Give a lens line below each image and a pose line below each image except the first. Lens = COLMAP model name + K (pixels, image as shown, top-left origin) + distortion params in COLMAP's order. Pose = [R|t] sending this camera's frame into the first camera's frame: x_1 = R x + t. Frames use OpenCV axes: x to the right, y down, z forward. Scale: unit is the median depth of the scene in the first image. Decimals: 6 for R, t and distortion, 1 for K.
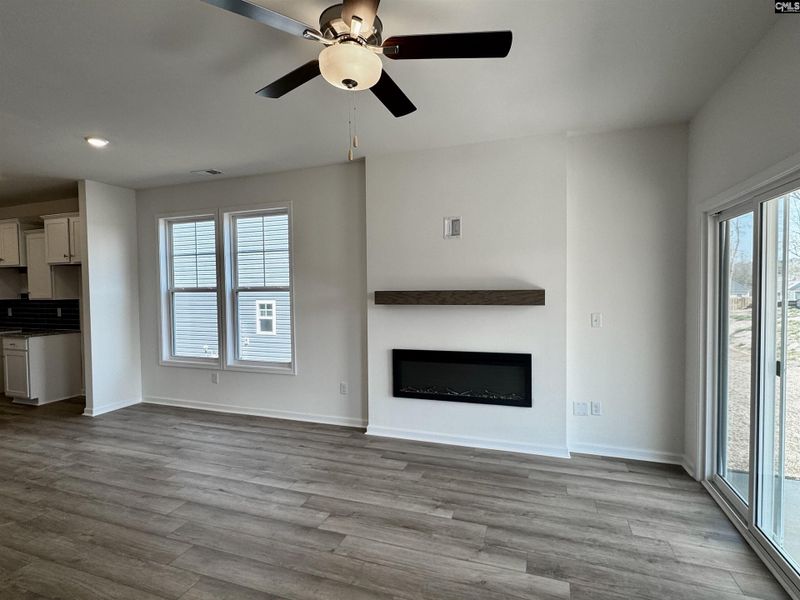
lens RADIAL K [[408.4, 0, 399.3], [0, 408.4, 300.1], [0, 0, 1]] dist [-0.001219, -0.000407]
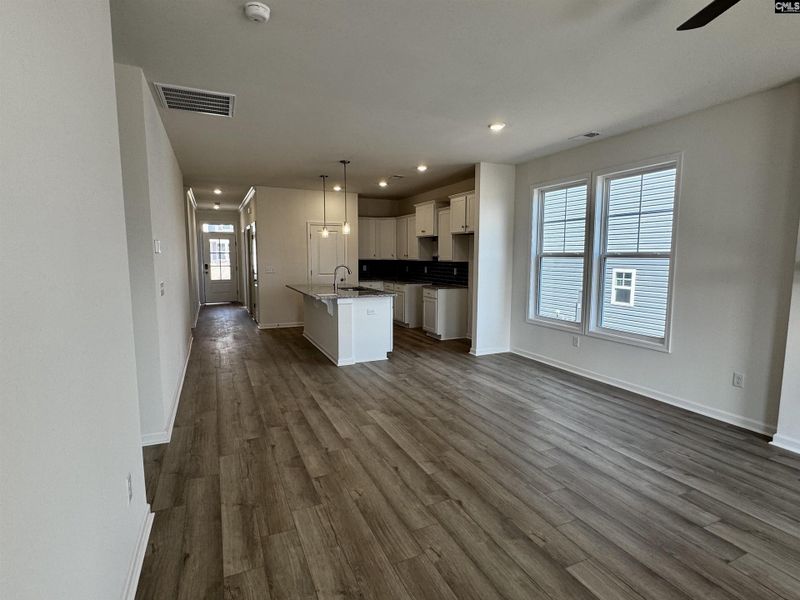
lens RADIAL K [[408.4, 0, 399.3], [0, 408.4, 300.1], [0, 0, 1]] dist [-0.001219, -0.000407]
pose [[0.696755, 0.091023, -0.711511, -0.045730], [-0.034904, 0.995043, 0.093114, 0.008038], [0.716459, -0.040043, 0.696479, -0.034883]]
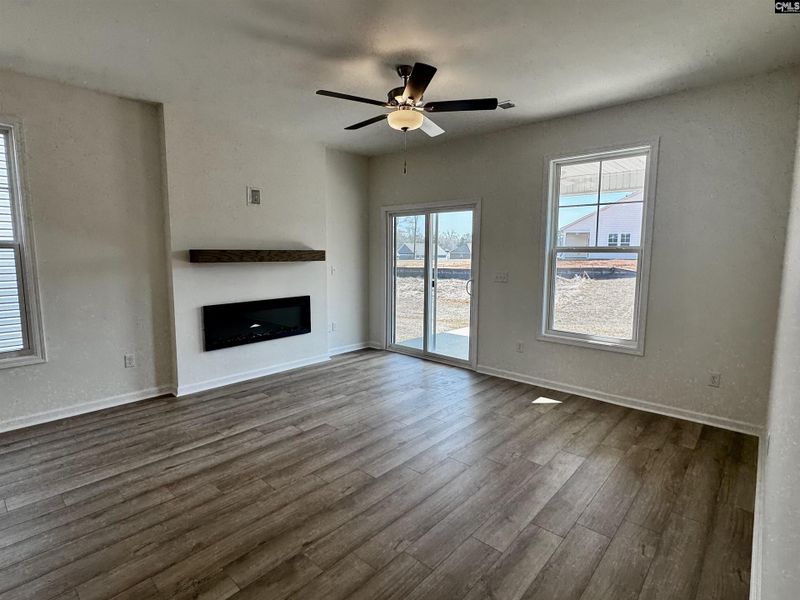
lens RADIAL K [[408.4, 0, 399.3], [0, 408.4, 300.1], [0, 0, 1]] dist [-0.001219, -0.000407]
pose [[0.382273, -0.097186, 0.918924, -0.735194], [0.019363, 0.995078, 0.097185, 0.012678], [-0.923846, -0.019358, 0.382274, 0.136080]]
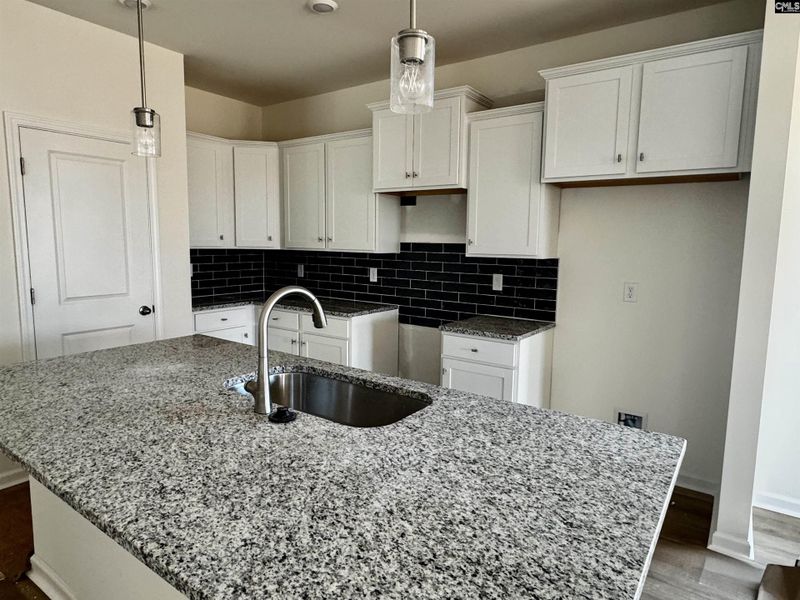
lens RADIAL K [[487.4, 0, 400.0], [0, 487.4, 300.0], [0, 0, 1]] dist [0.000217, 0.000181]
pose [[0.961169, 0.060011, -0.269358, -1.085997], [-0.036049, 0.995009, 0.093045, -0.000621], [0.273597, -0.079722, 0.958535, 0.530767]]
